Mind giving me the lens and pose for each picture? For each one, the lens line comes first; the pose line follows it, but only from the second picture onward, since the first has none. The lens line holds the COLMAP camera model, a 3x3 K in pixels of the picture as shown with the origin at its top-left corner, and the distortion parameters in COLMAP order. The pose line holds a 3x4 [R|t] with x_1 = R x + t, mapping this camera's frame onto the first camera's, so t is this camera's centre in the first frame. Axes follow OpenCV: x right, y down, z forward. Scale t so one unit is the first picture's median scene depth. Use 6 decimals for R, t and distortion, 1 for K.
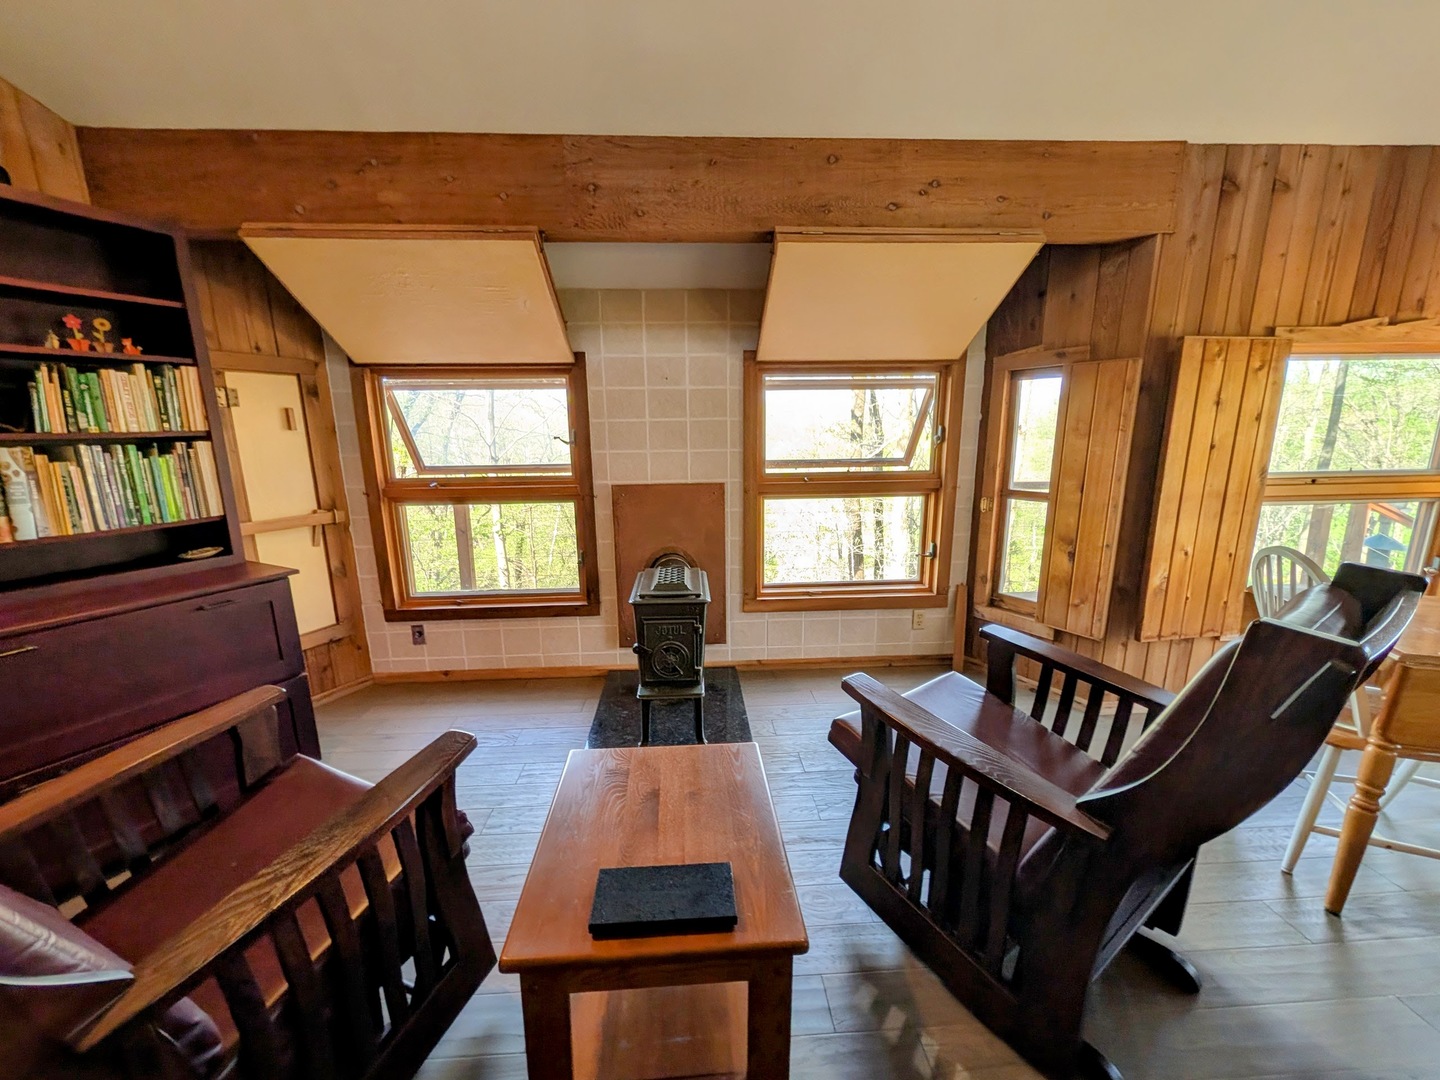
lens RADIAL K [[553.9, 0, 716.1], [0, 553.9, 544.0], [0, 0, 1]] dist [0.001464, 0.000252]
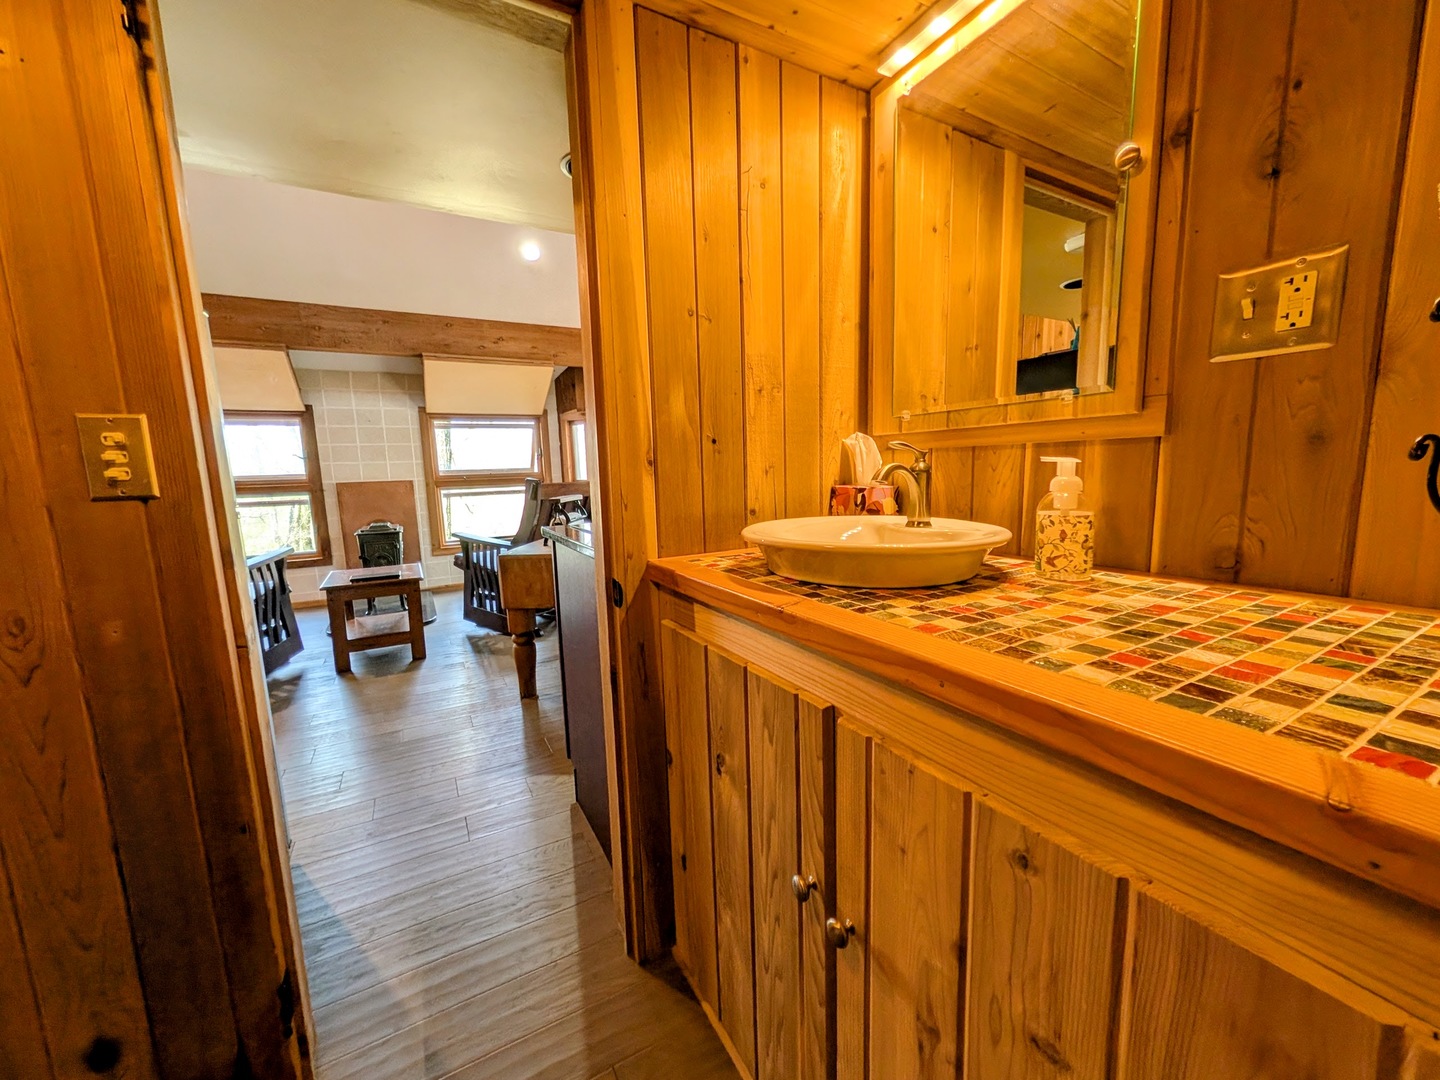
lens RADIAL K [[553.9, 0, 716.1], [0, 553.9, 544.0], [0, 0, 1]] dist [0.001464, 0.000252]
pose [[0.900356, -0.074917, 0.428656, 0.121468], [0.106864, 0.992969, -0.050916, 0.305145], [-0.421827, 0.091651, 0.902032, -1.047447]]
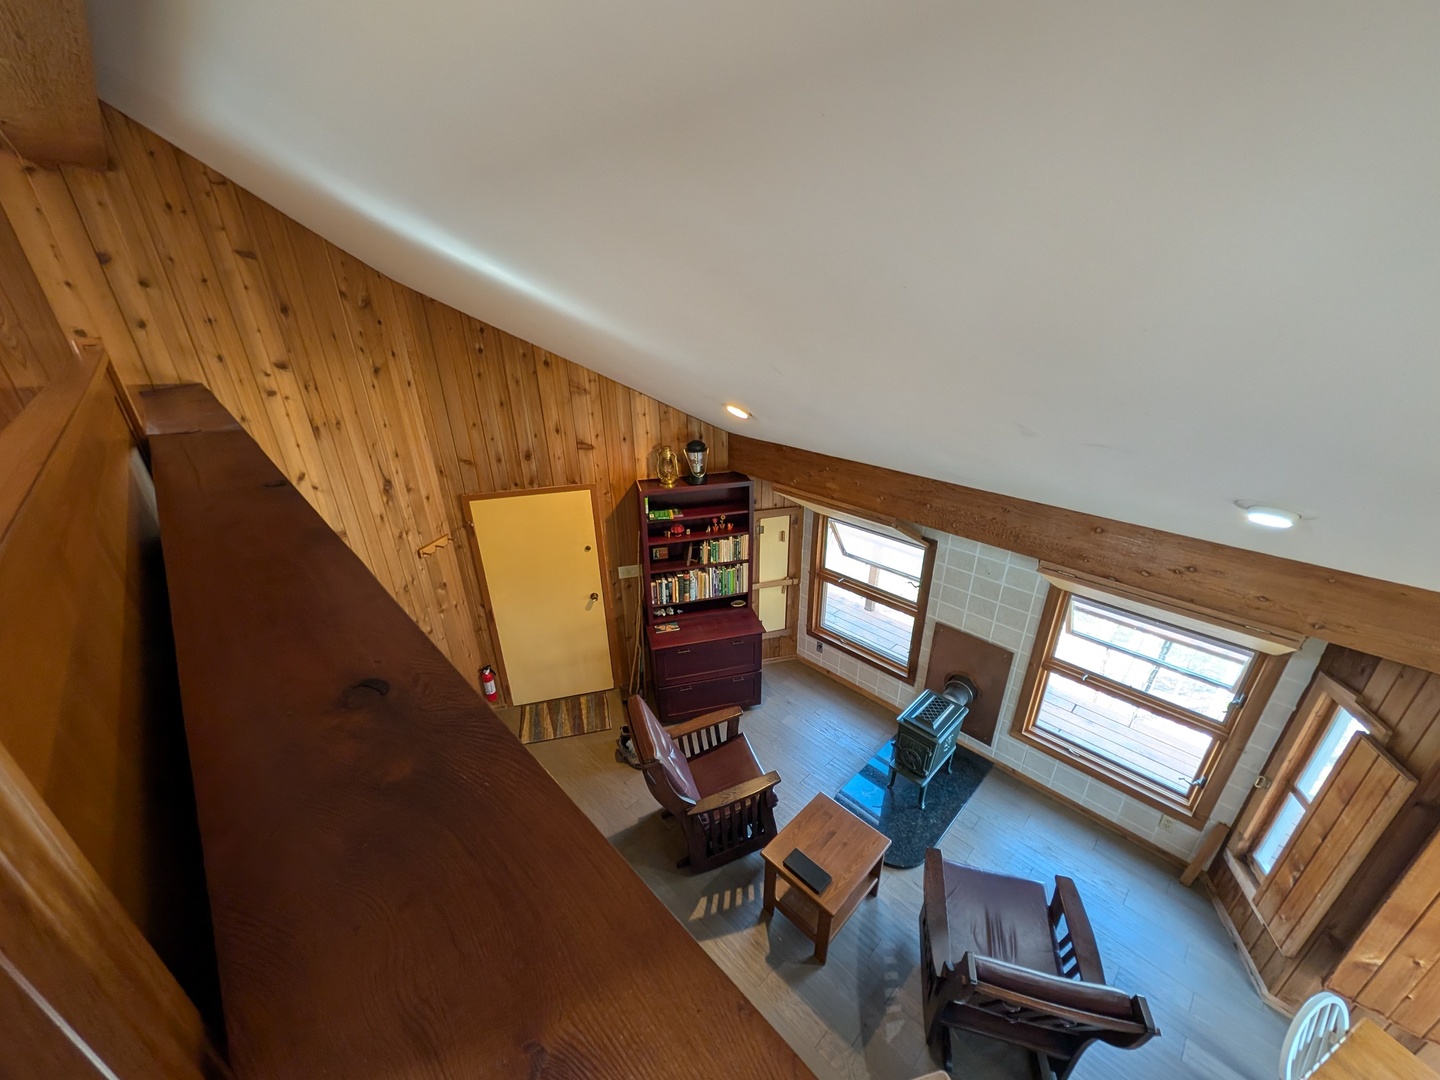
lens RADIAL K [[553.9, 0, 716.1], [0, 553.9, 544.0], [0, 0, 1]] dist [0.001464, 0.000252]
pose [[0.654964, 0.318877, -0.685084, 0.416703], [-0.144228, 0.942688, 0.300894, -0.725656], [0.741769, -0.098266, 0.663417, -0.467065]]
